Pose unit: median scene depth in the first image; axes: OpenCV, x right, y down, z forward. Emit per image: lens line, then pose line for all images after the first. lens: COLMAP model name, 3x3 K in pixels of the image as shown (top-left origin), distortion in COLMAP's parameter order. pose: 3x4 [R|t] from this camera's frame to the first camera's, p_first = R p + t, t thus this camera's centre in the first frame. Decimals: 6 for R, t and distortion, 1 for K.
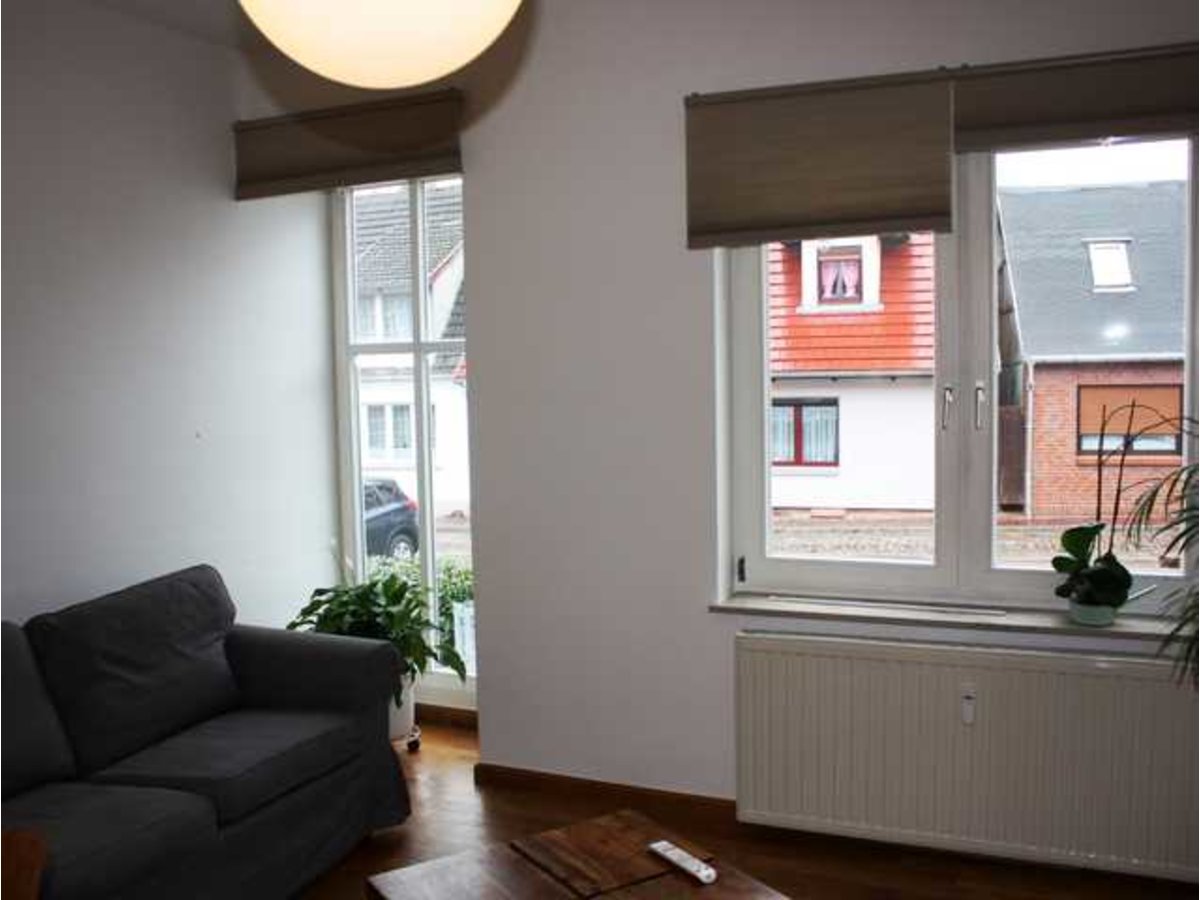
lens RADIAL K [[1149.8, 0, 600.0], [0, 1149.8, 450.0], [0, 0, 1]] dist [-0.149506, 0.135566]
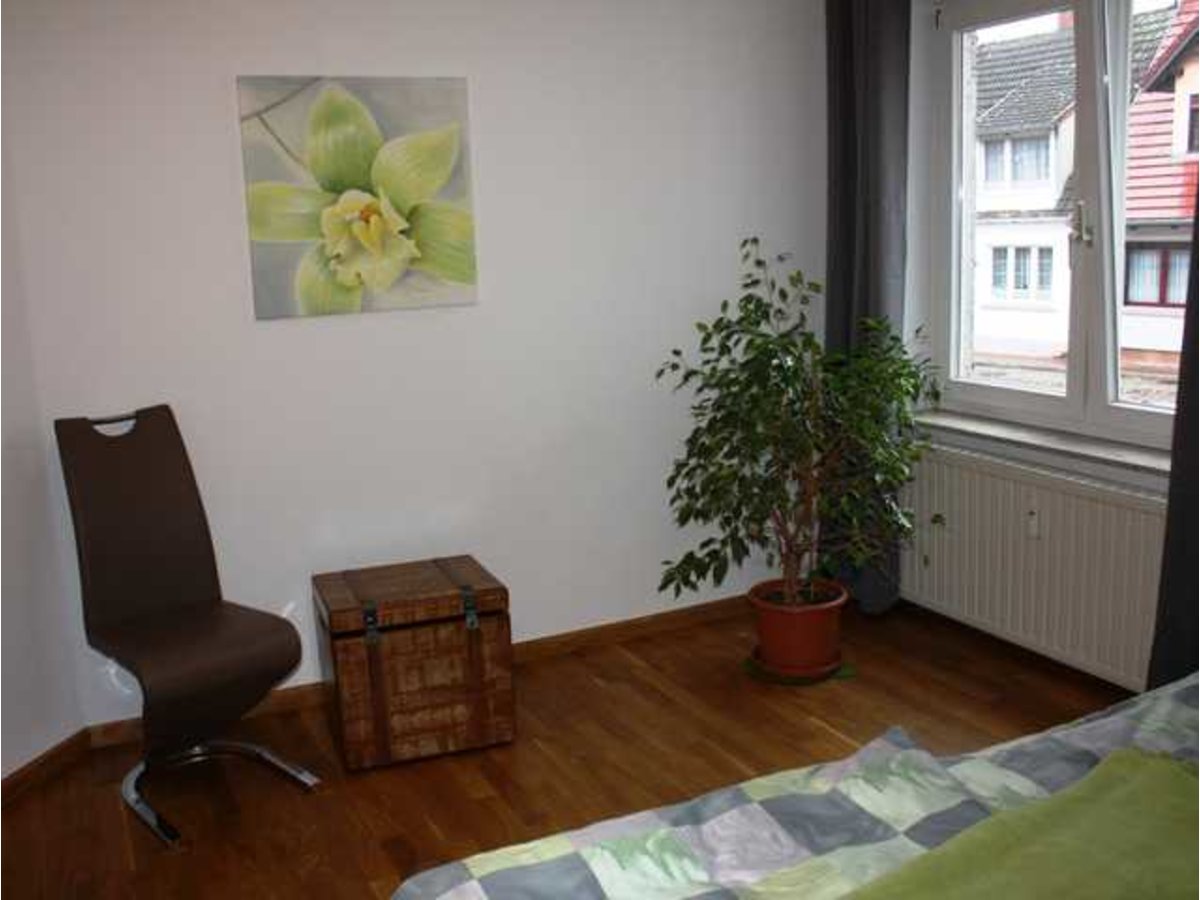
lens RADIAL K [[1149.8, 0, 600.0], [0, 1149.8, 450.0], [0, 0, 1]] dist [-0.149506, 0.135566]
pose [[0.753732, 0.104908, -0.648755, 0.215712], [-0.014539, 0.989597, 0.143133, 0.002254], [0.657021, -0.098452, 0.747416, -0.028010]]
